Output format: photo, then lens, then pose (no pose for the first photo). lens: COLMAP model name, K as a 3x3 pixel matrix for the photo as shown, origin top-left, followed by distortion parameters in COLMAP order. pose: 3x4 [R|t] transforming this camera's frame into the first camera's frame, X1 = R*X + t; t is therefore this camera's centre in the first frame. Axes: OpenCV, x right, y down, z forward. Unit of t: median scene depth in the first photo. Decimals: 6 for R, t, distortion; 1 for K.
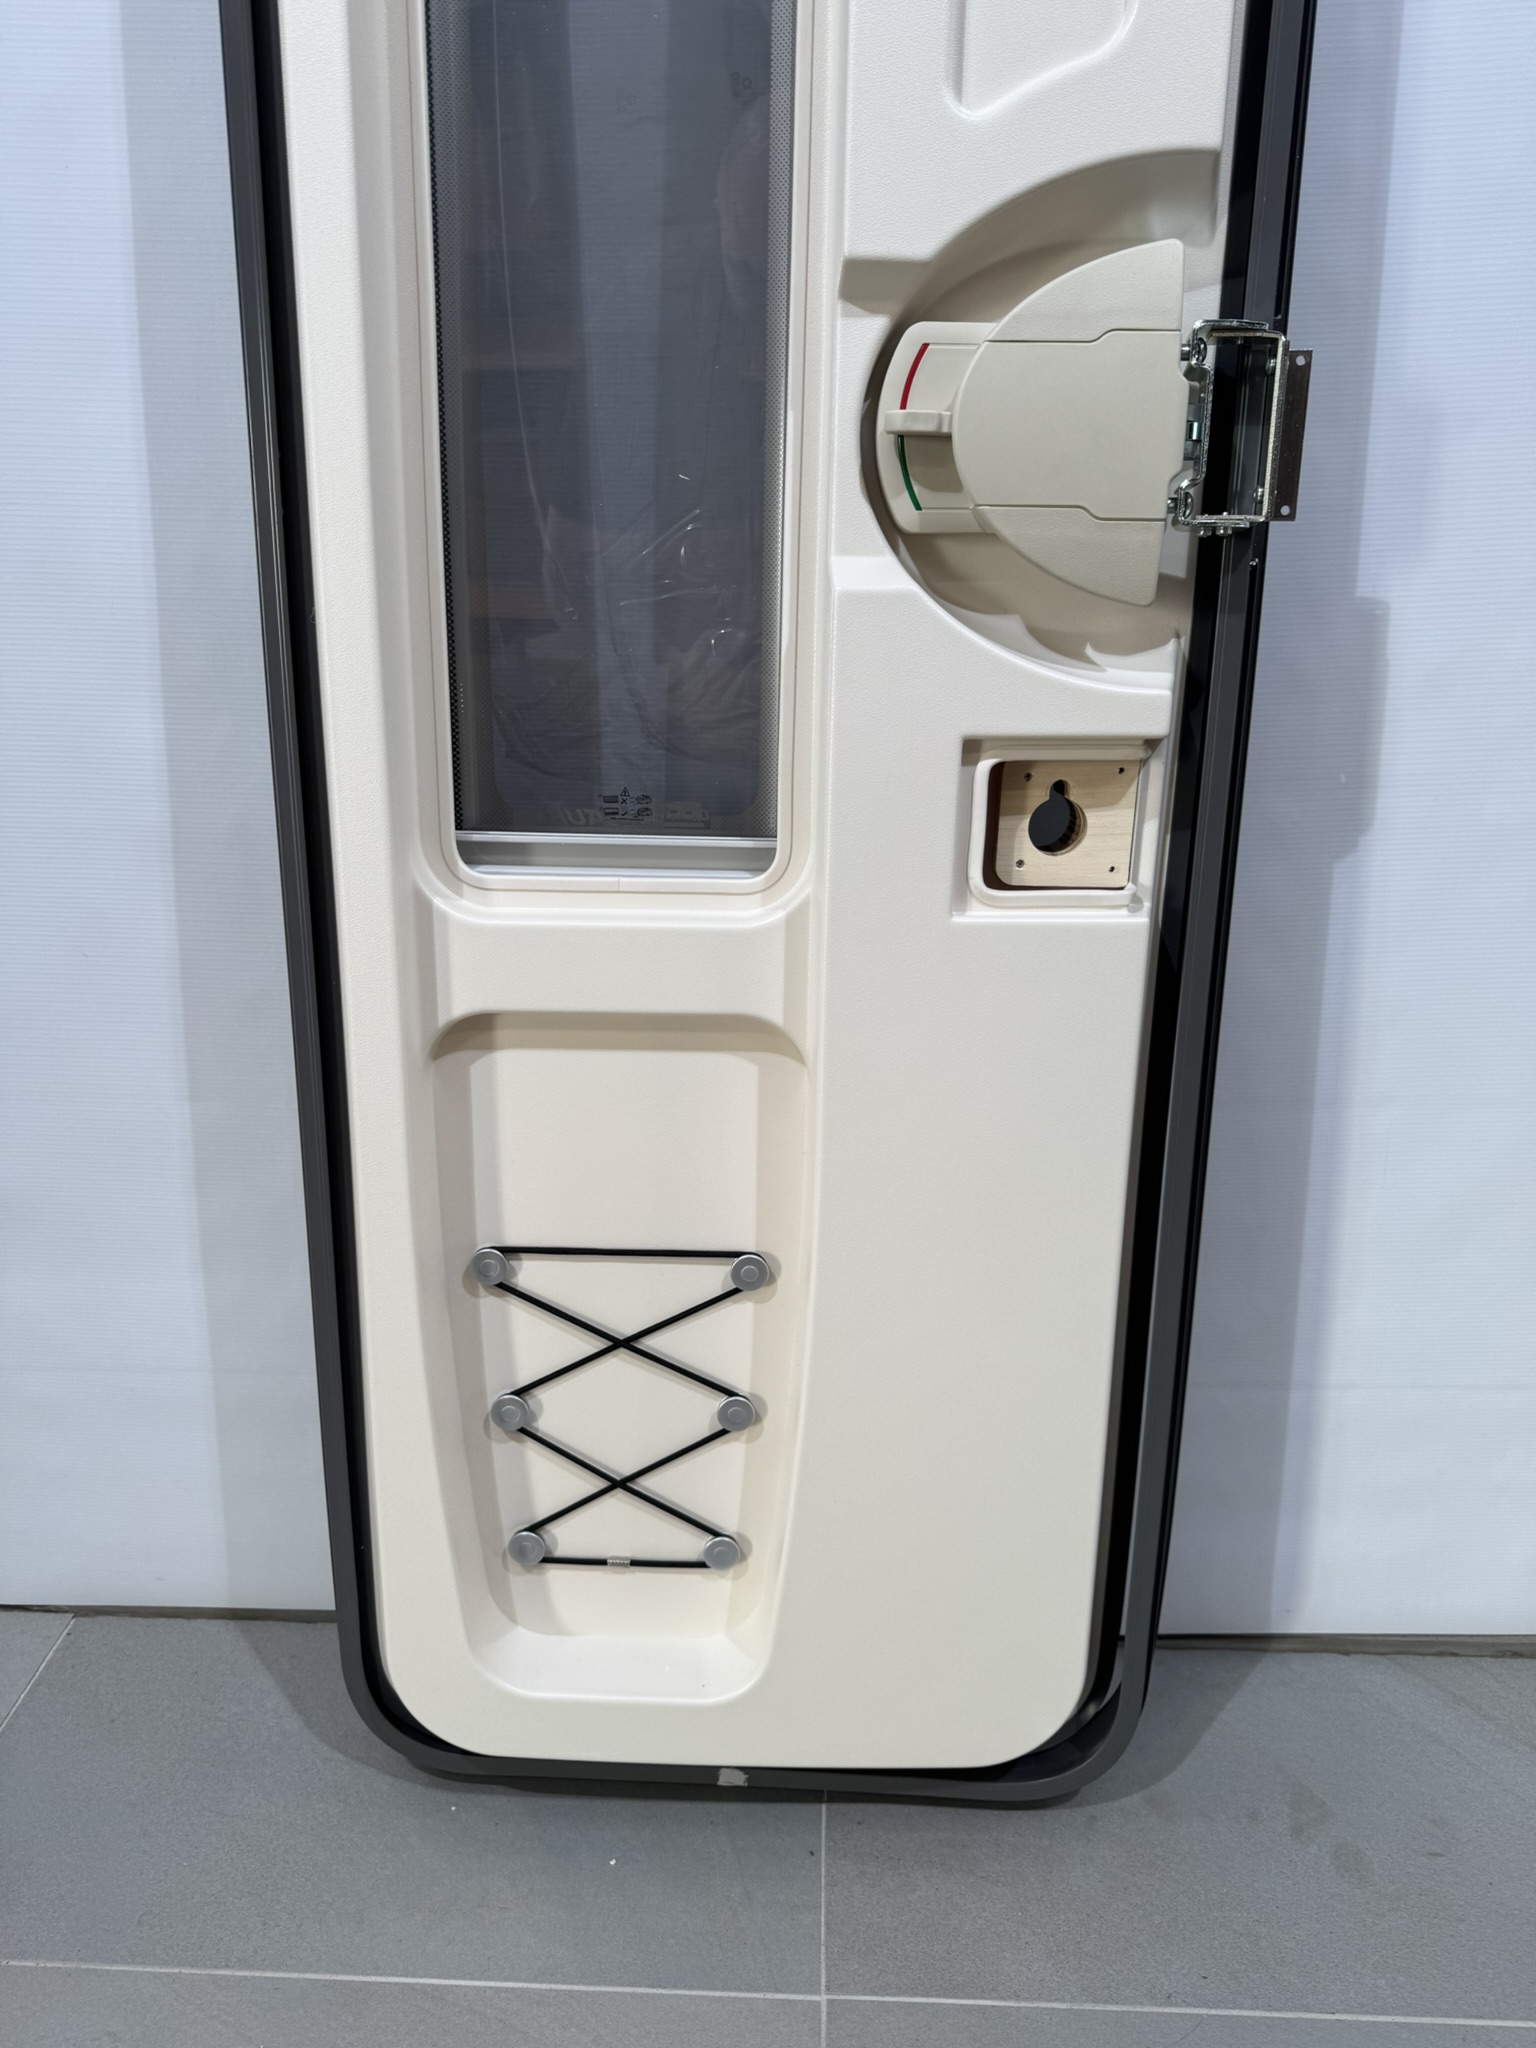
lens RADIAL K [[1470.5, 0, 768.0], [0, 1470.5, 1024.0], [0, 0, 1]] dist [0.088802, -0.109314]
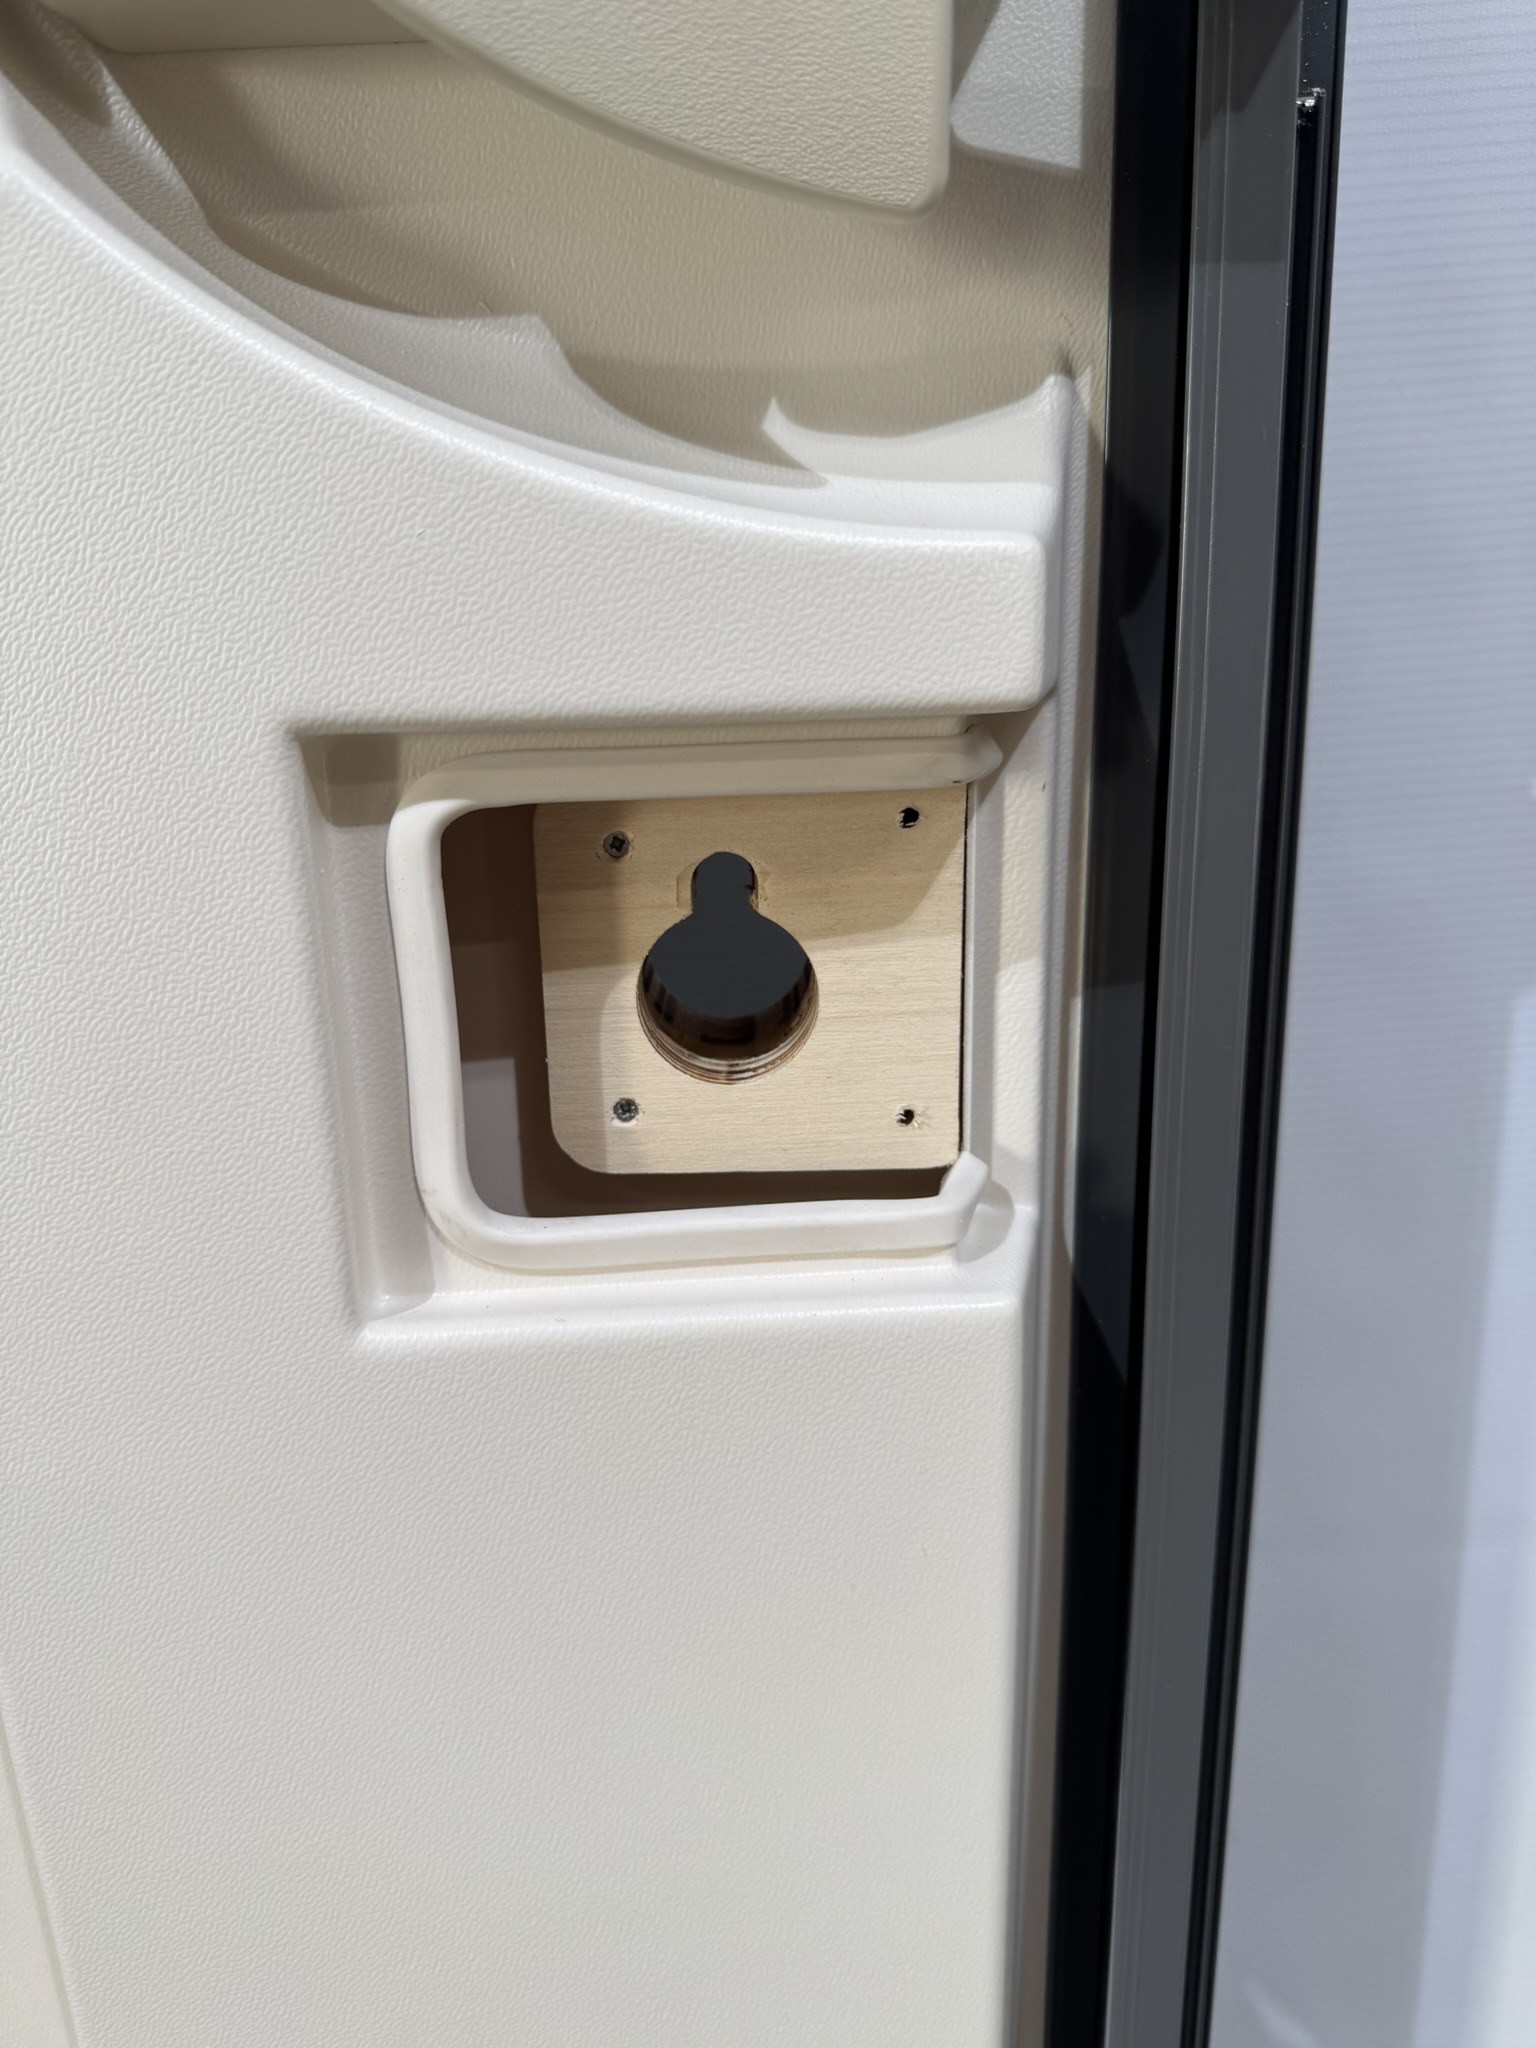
lens RADIAL K [[1562.2, 0, 768.0], [0, 1562.2, 1024.0], [0, 0, 1]] dist [0.075790, -0.137134]
pose [[0.998929, -0.042812, 0.017574, 0.180598], [0.042807, 0.999083, 0.000669, -0.116057], [-0.017586, 0.000084, 0.999845, 0.603872]]
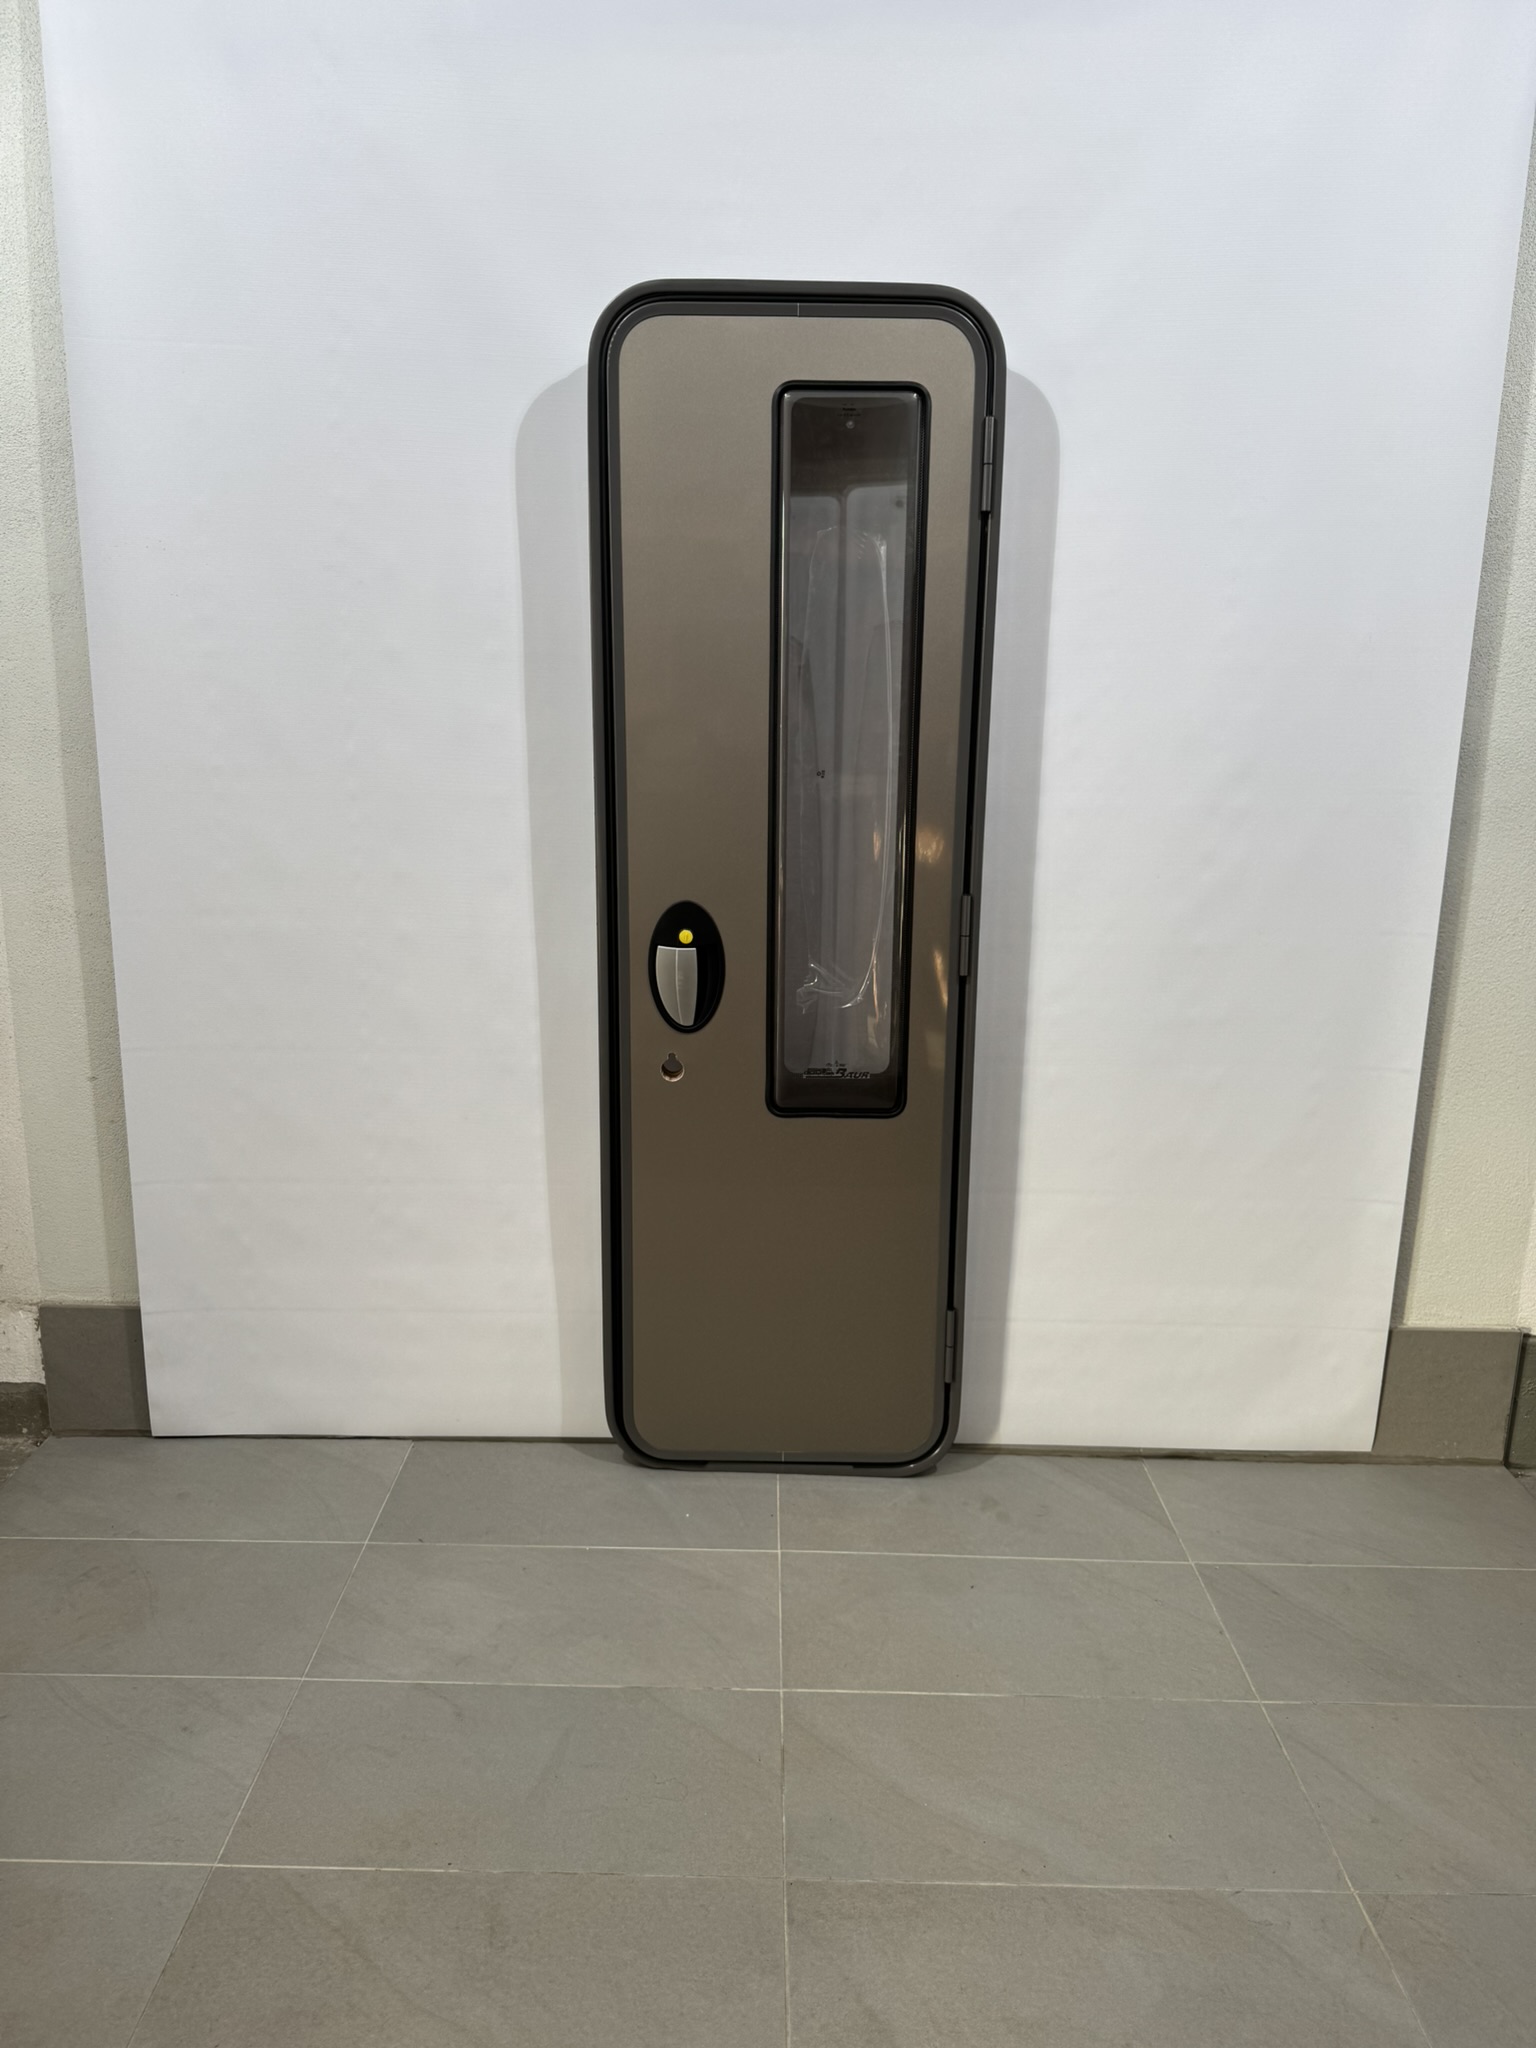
lens RADIAL K [[1413.8, 0, 776.5], [0, 1413.8, 1016.9], [0, 0, 1]] dist [0.076228, -0.166423]
pose [[0.998524, 0.021121, 0.050042, -0.099479], [-0.014611, 0.991786, -0.127068, 0.077762], [-0.052315, 0.126150, 0.990631, -1.374499]]
